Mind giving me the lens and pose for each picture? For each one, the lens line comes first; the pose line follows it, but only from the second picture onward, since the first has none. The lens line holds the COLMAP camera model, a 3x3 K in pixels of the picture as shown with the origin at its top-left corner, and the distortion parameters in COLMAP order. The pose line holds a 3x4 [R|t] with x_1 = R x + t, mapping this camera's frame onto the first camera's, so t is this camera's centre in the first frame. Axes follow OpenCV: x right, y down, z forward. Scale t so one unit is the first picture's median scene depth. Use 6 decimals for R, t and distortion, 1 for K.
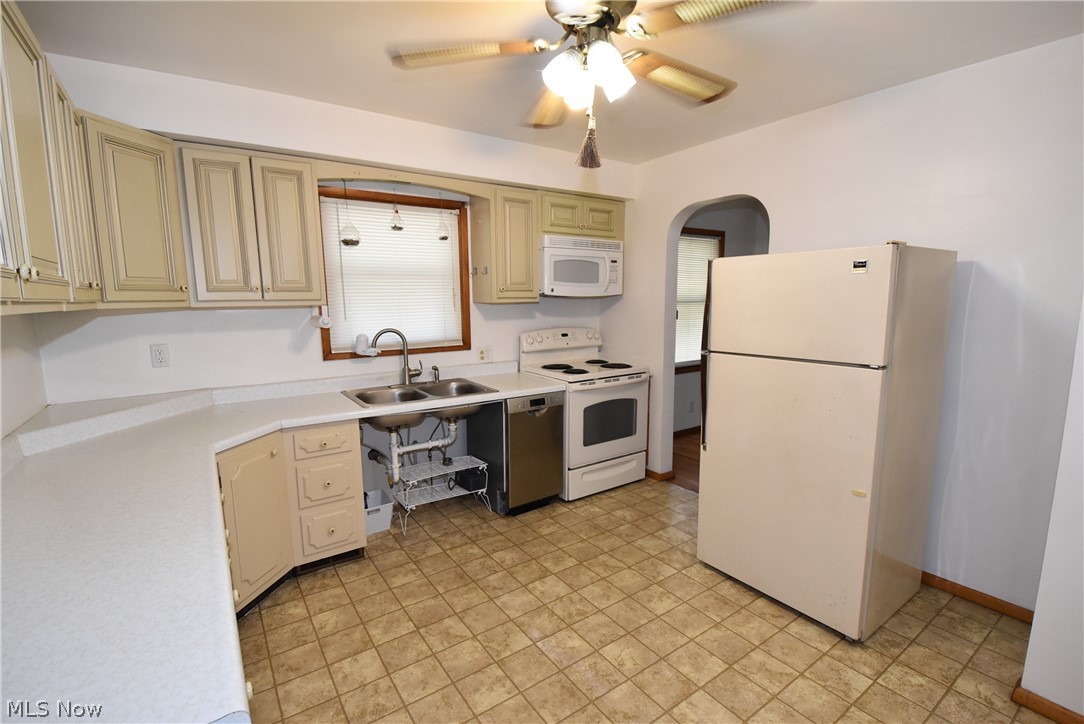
lens RADIAL K [[484.9, 0, 535.7], [0, 484.9, 367.4], [0, 0, 1]] dist [-0.000933, -0.012452]
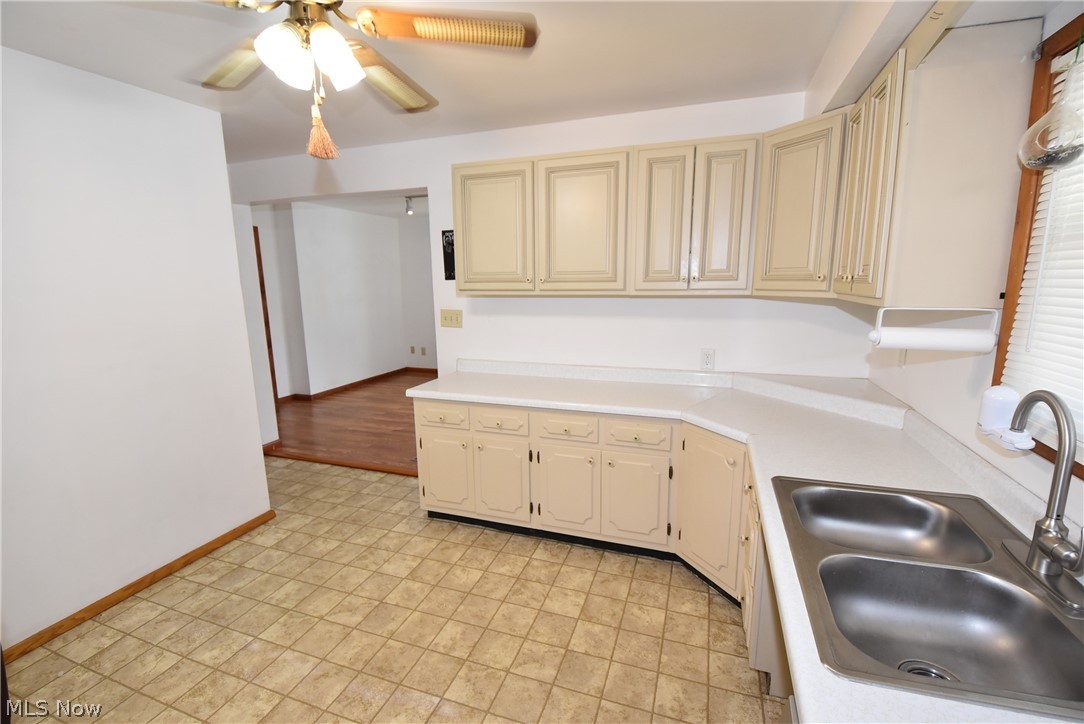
lens RADIAL K [[484.9, 0, 535.7], [0, 484.9, 367.4], [0, 0, 1]] dist [-0.000933, -0.012452]
pose [[-0.815290, 0.125245, -0.565346, 0.288202], [-0.064685, 0.950519, 0.303857, -0.277042], [0.575428, 0.284301, -0.766848, 1.669273]]
